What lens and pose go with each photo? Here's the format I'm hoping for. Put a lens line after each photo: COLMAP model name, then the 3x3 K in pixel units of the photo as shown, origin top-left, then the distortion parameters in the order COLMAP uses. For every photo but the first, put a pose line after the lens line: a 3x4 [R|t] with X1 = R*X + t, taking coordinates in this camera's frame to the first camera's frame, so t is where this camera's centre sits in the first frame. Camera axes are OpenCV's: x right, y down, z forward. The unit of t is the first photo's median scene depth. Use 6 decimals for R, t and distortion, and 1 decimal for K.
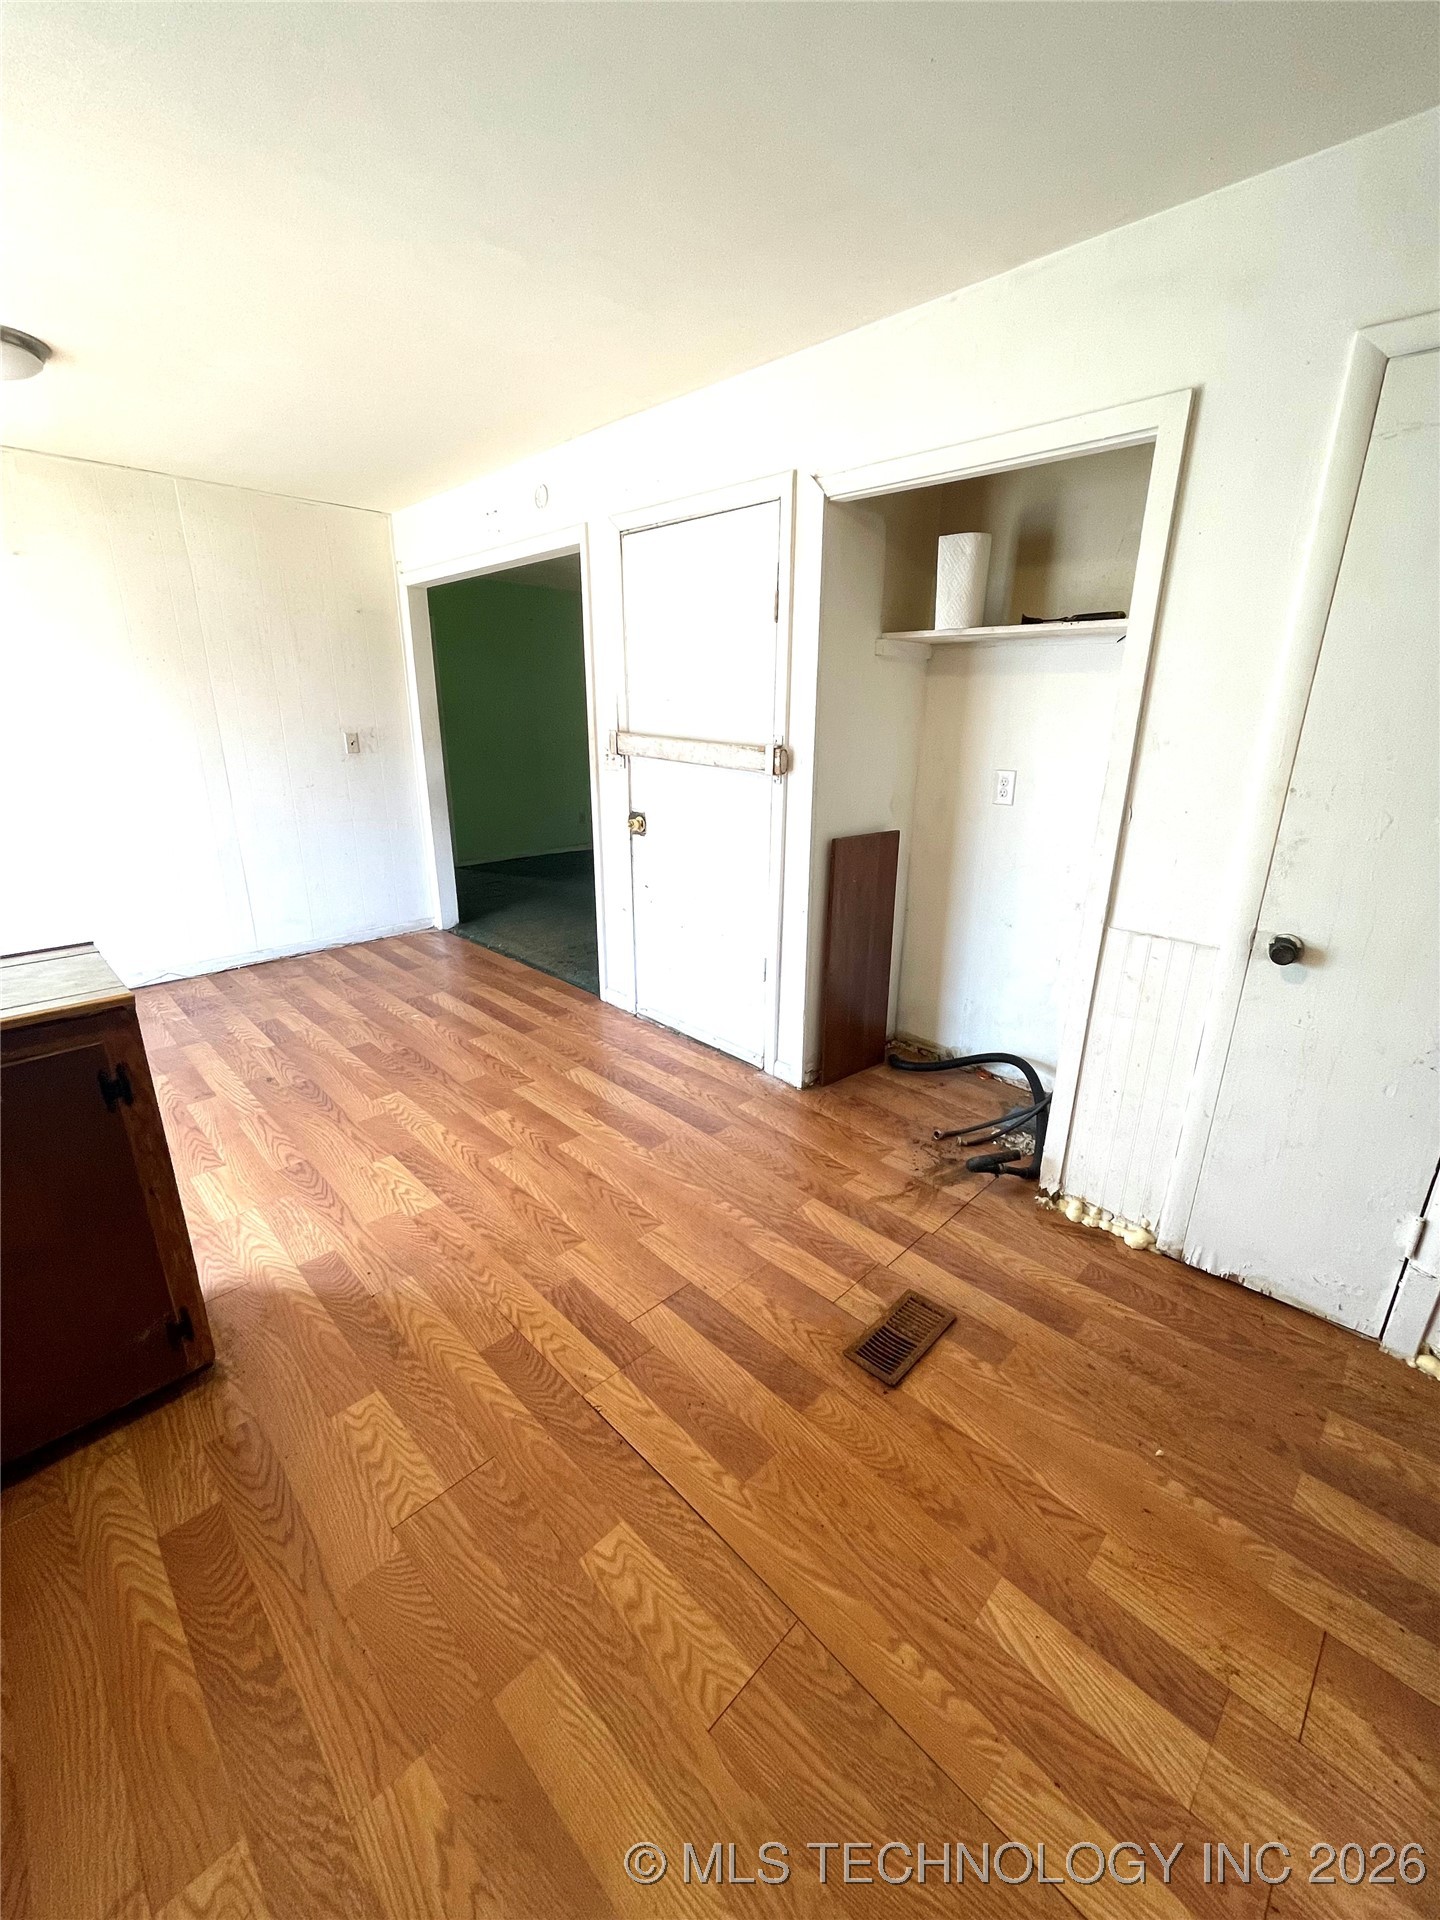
lens RADIAL K [[772.3, 0, 716.7], [0, 772.3, 951.9], [0, 0, 1]] dist [-0.001156, -0.001201]
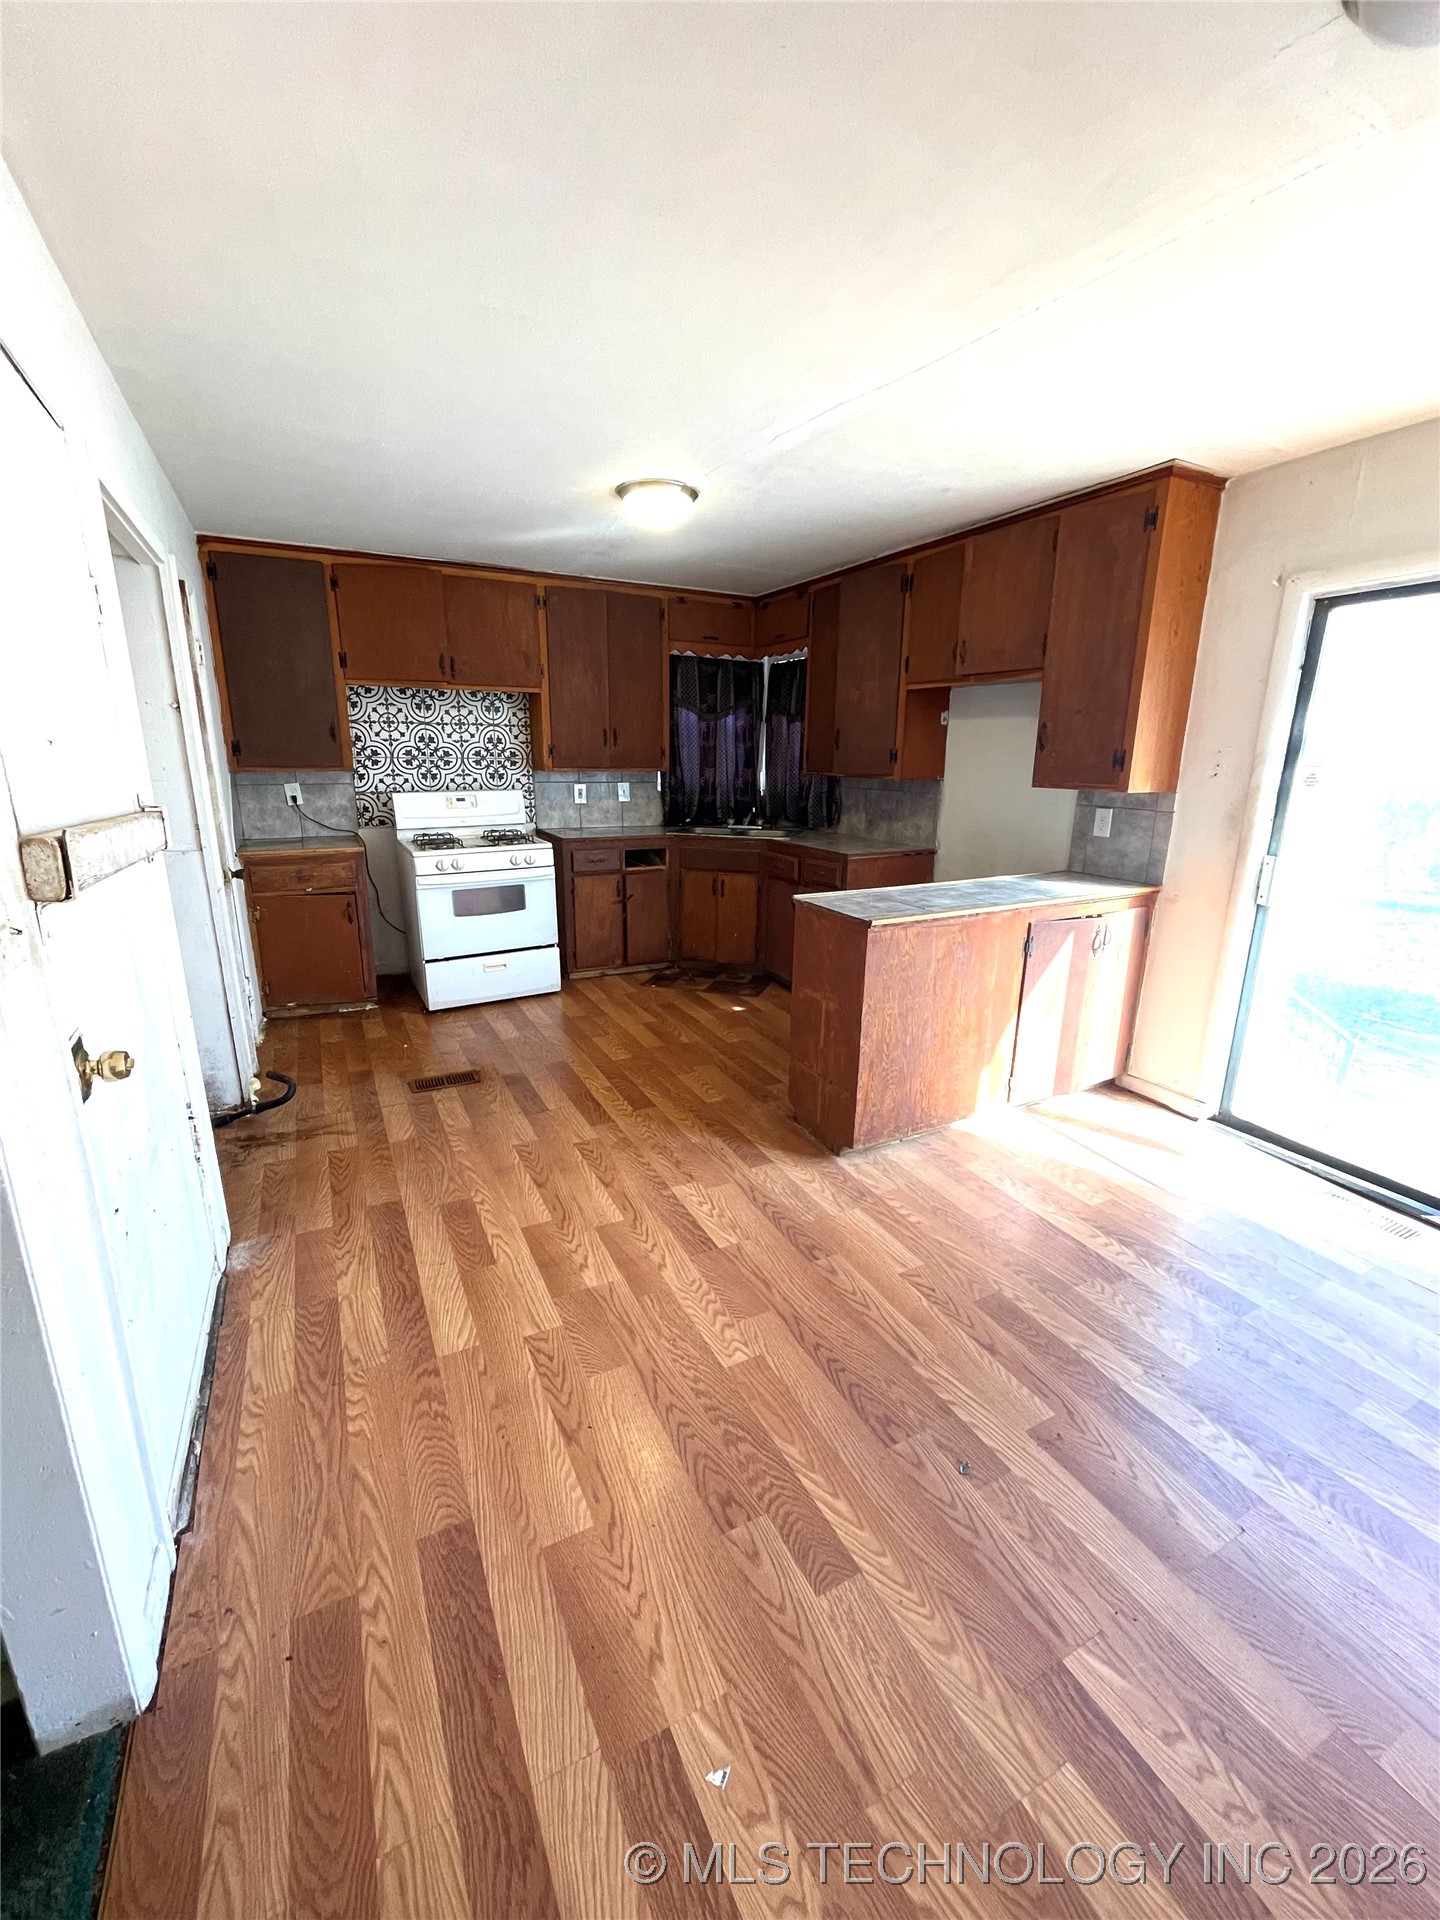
lens RADIAL K [[772.3, 0, 718.3], [0, 772.3, 953.5], [0, 0, 1]] dist [-0.001156, -0.001201]
pose [[-0.954992, -0.094194, 0.281278, -0.633005], [0.070923, 0.848233, 0.524852, -0.499854], [-0.288028, 0.521179, -0.803376, 1.529099]]
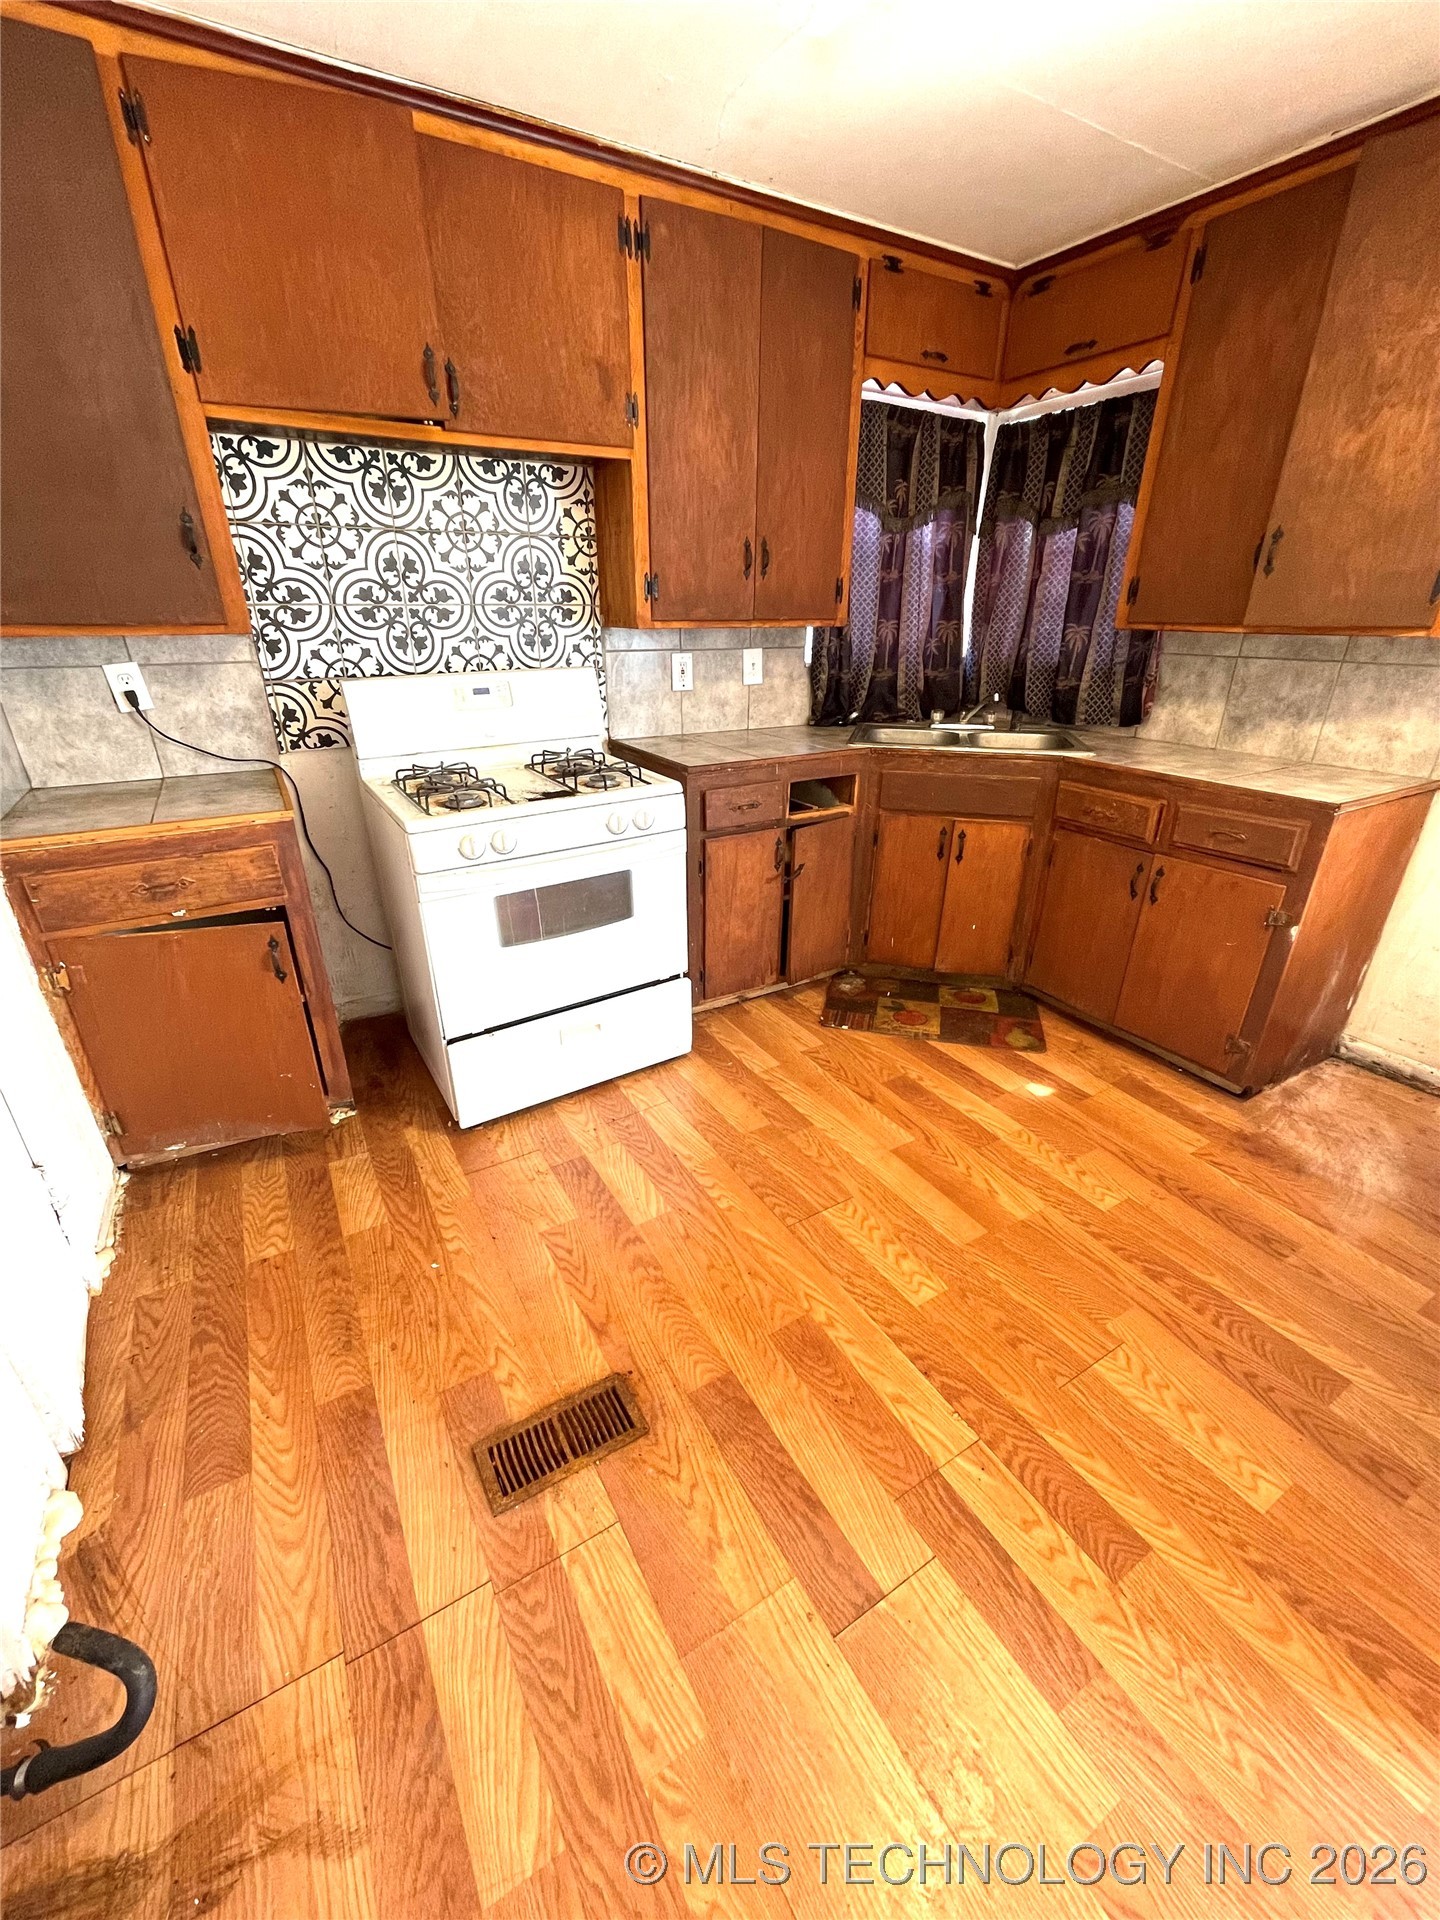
lens RADIAL K [[772.3, 0, 716.4], [0, 772.3, 952.6], [0, 0, 1]] dist [-0.001156, -0.001201]
pose [[-0.969473, -0.108654, 0.219812, -0.015380], [0.065199, 0.749958, 0.658264, -0.248116], [-0.236373, 0.652501, -0.719980, 0.850593]]
